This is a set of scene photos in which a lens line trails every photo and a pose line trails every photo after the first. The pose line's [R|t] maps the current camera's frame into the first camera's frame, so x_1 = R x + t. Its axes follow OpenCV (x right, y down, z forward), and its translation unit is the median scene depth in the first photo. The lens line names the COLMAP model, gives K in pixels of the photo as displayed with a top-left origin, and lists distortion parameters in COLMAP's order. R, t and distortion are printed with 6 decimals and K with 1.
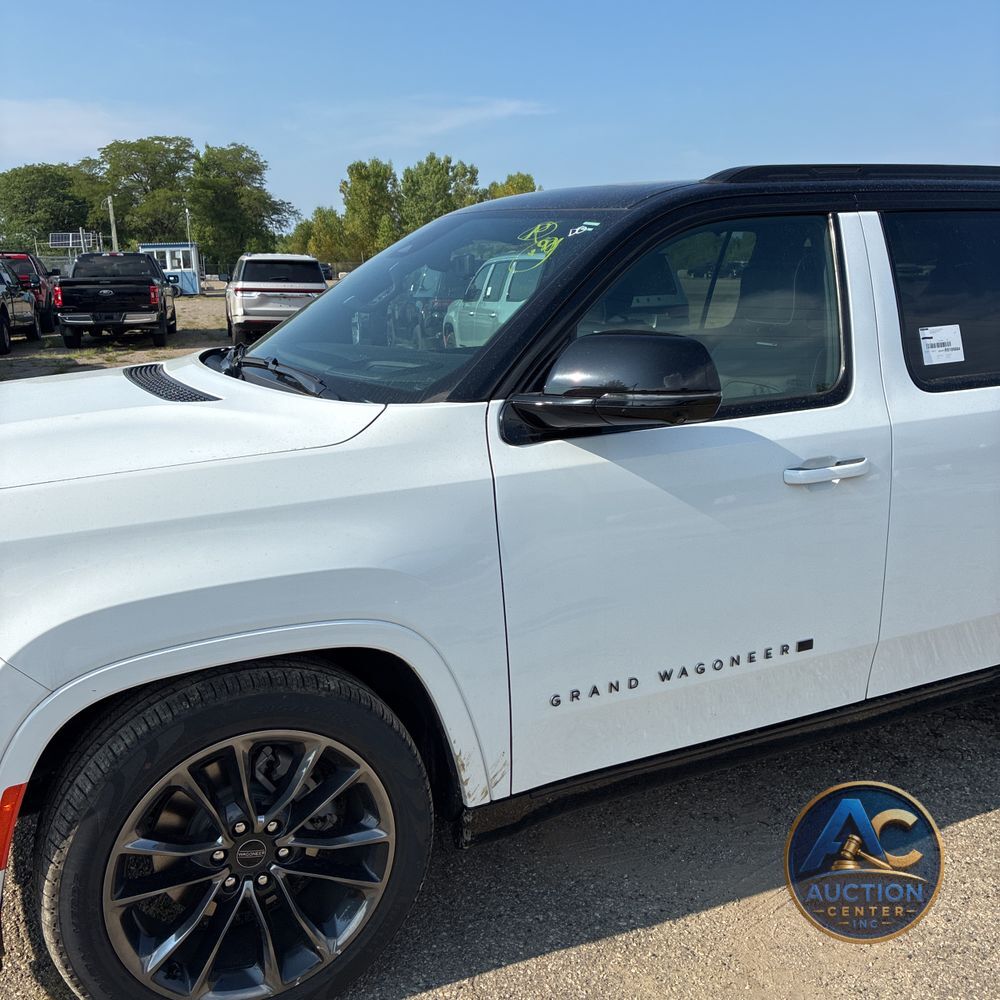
lens RADIAL K [[1025.4, 0, 492.4], [0, 1025.4, 484.3], [0, 0, 1]] dist [0.011655, 0.027752]
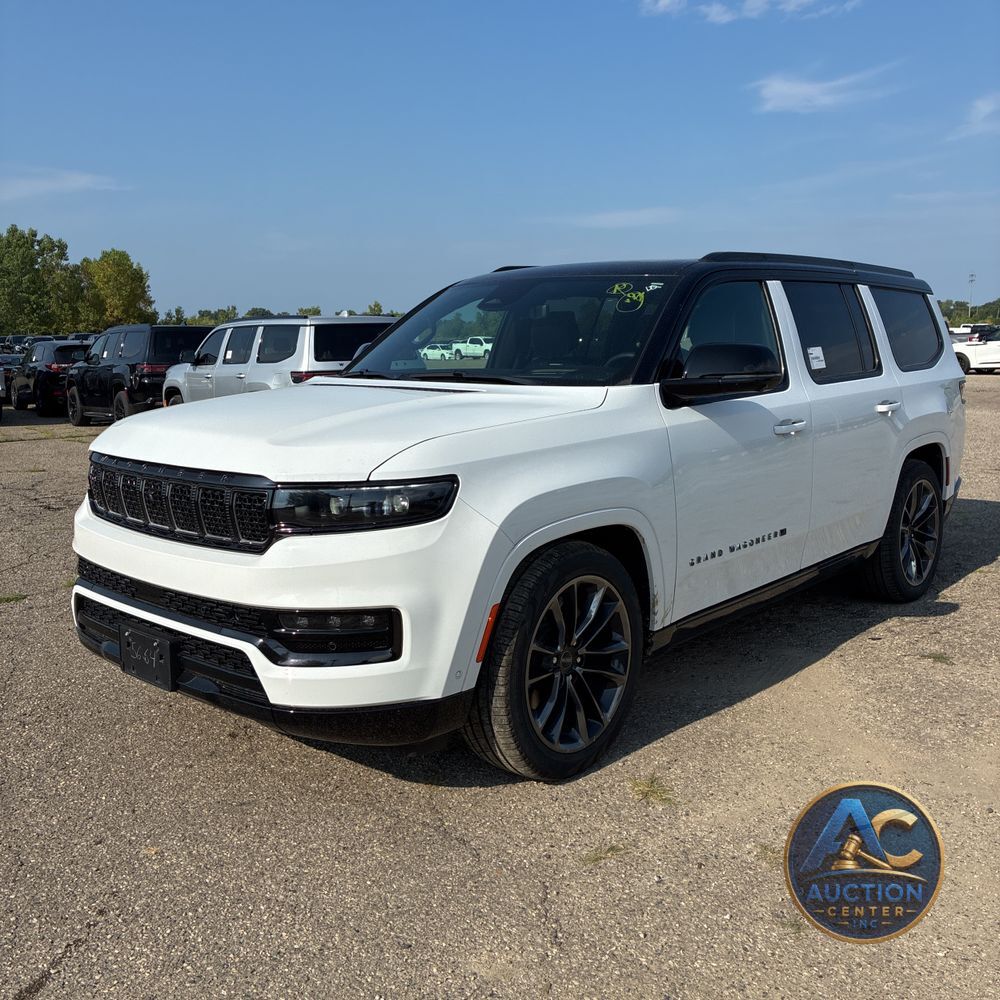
lens RADIAL K [[1025.4, 0, 492.4], [0, 1025.4, 484.3], [0, 0, 1]] dist [0.011655, 0.027752]
pose [[0.926654, -0.055620, 0.371777, -0.717337], [0.083177, 0.994817, -0.058488, 0.129879], [-0.366597, 0.085121, 0.926478, -0.370814]]
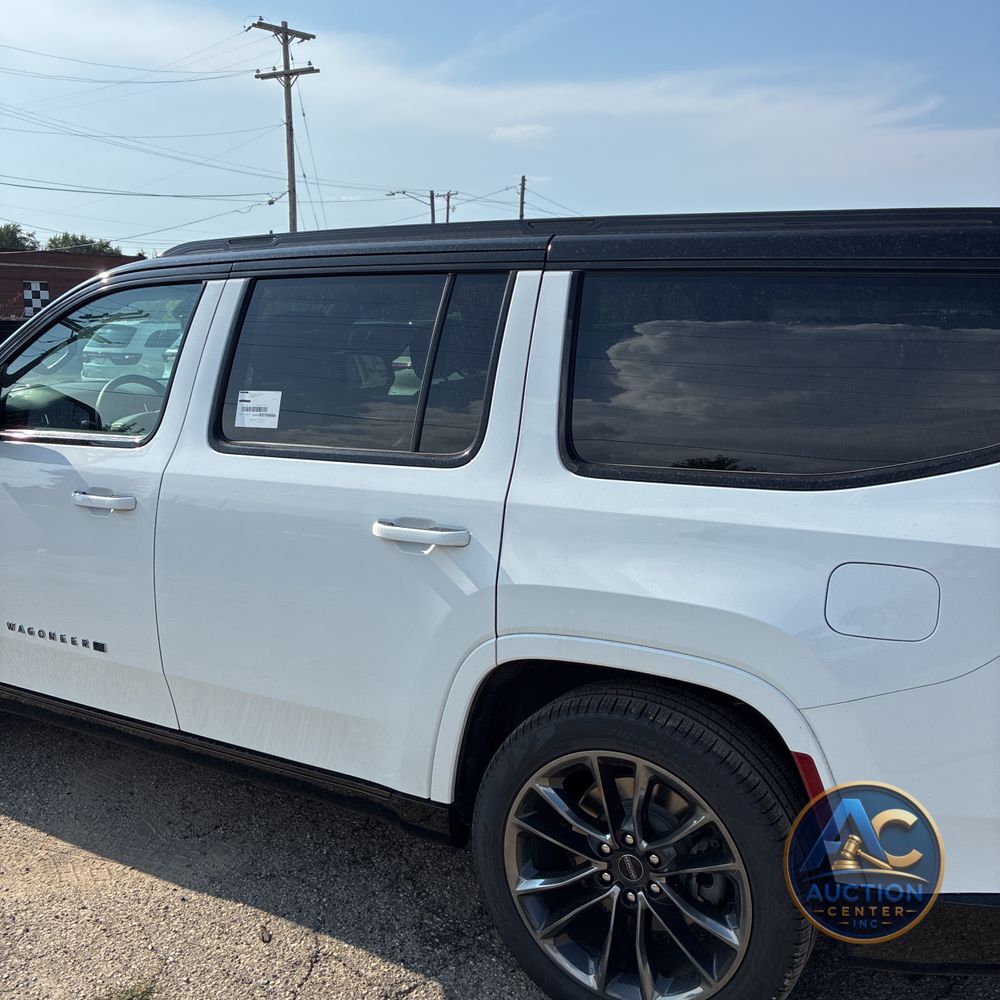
lens RADIAL K [[1031.9, 0, 500.0], [0, 1031.9, 500.0], [0, 0, 1]] dist [0.064792, 0.010813]
pose [[0.555919, 0.155224, -0.816614, 1.420422], [-0.192096, 0.979807, 0.055473, -0.151896], [0.808735, 0.126030, 0.574512, 0.628246]]
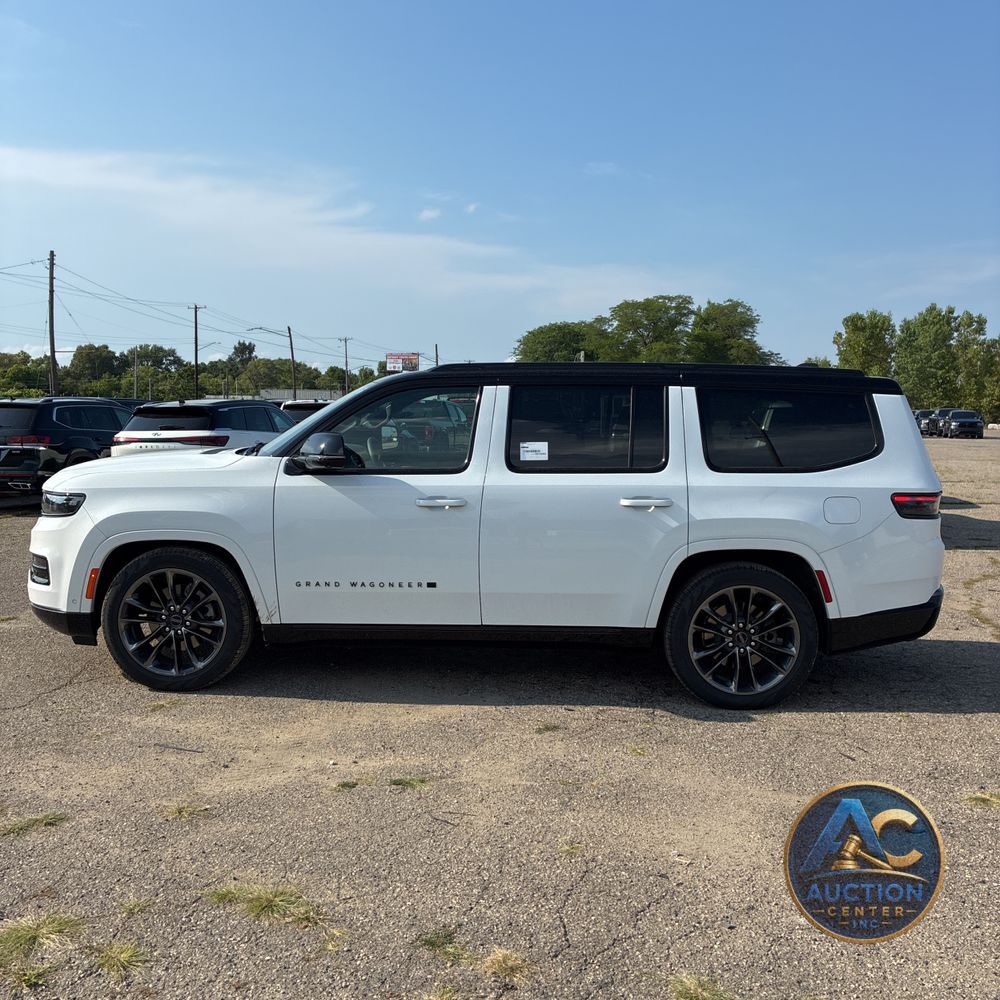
lens RADIAL K [[1024.1, 0, 501.1], [0, 1024.1, 482.1], [0, 0, 1]] dist [0.098647, -0.232798]
pose [[0.889613, 0.058925, -0.452898, 1.300641], [-0.122525, 0.986083, -0.112377, 0.158156], [0.439973, 0.155463, 0.884452, -0.792936]]
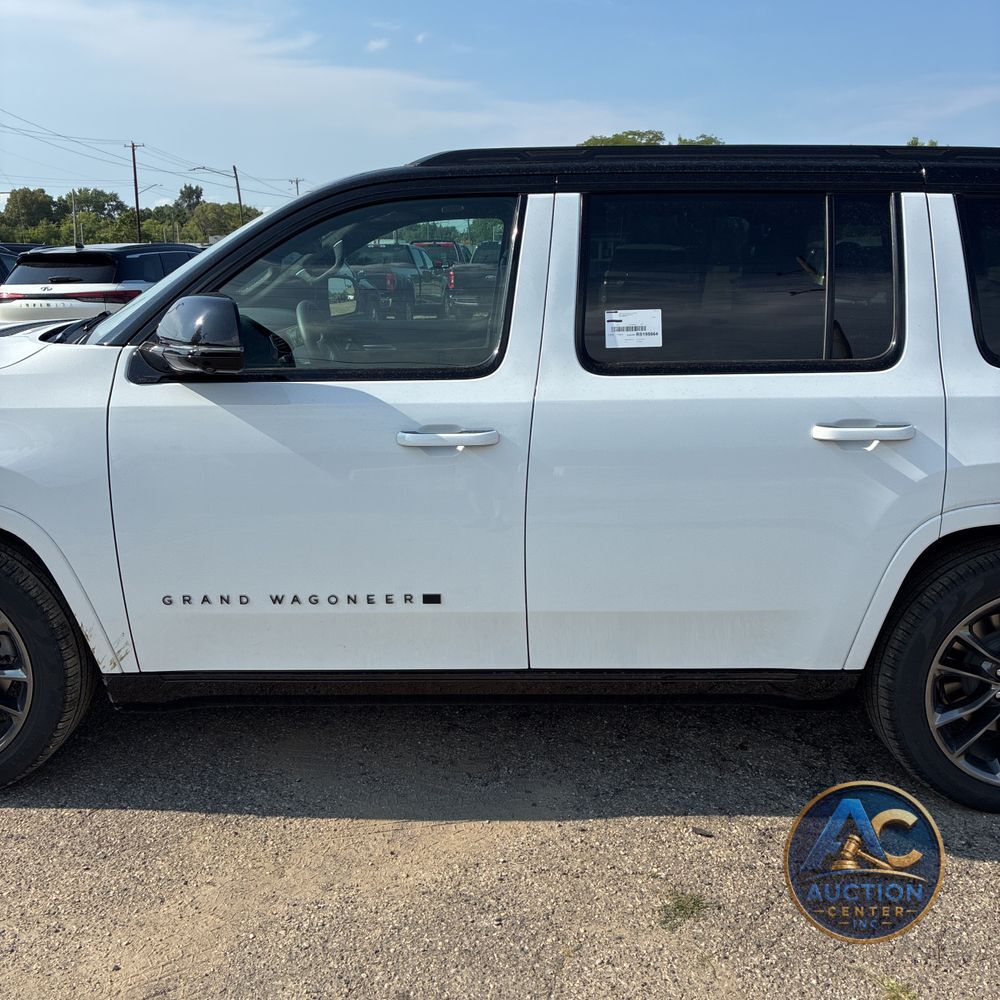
lens RADIAL K [[1025.4, 0, 492.4], [0, 1025.4, 484.3], [0, 0, 1]] dist [0.011655, 0.027752]
pose [[0.903162, 0.112178, -0.414384, 0.747571], [-0.108999, 0.993546, 0.031397, -0.003007], [0.415231, 0.016811, 0.909560, 0.048745]]
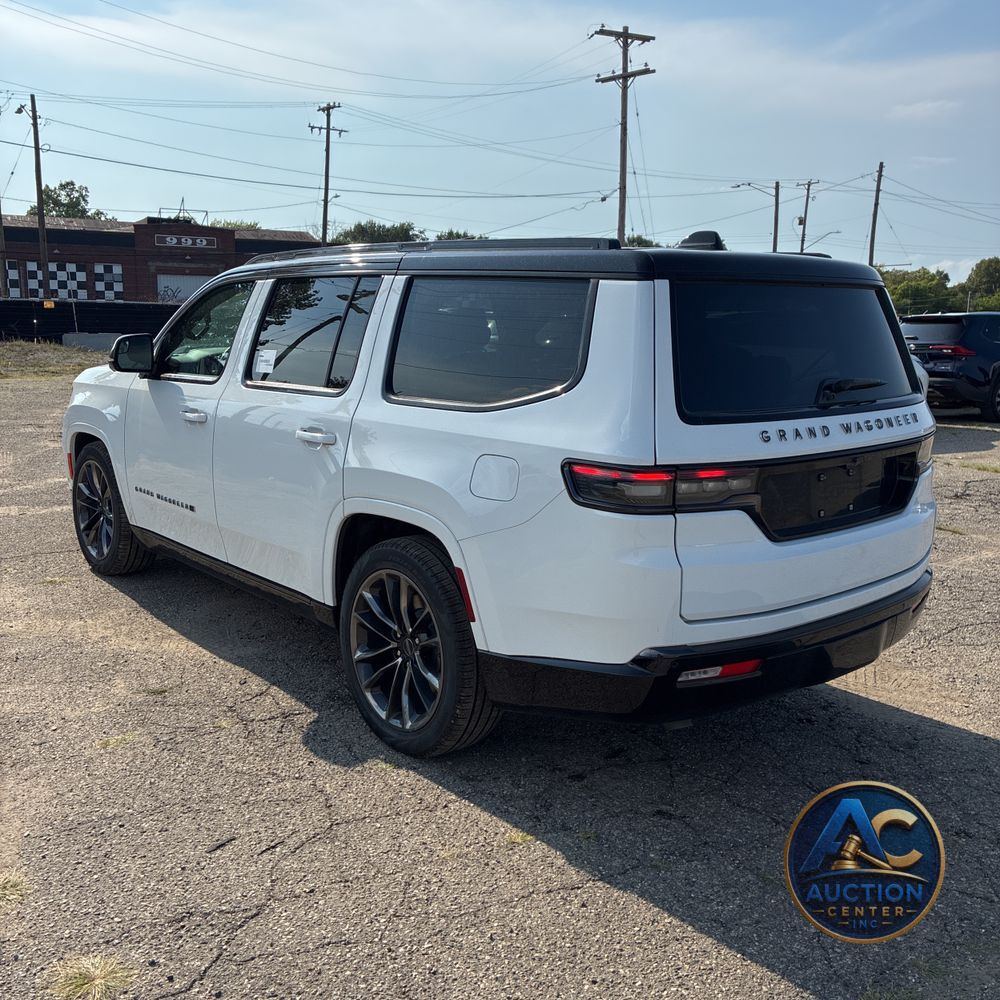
lens RADIAL K [[1053.1, 0, 544.2], [0, 1053.1, 517.1], [0, 0, 1]] dist [0.050433, 0.036607]
pose [[0.269273, 0.202734, -0.941483, 2.171169], [-0.233669, 0.962134, 0.140350, -0.235278], [0.934286, 0.182203, 0.306450, 0.955120]]
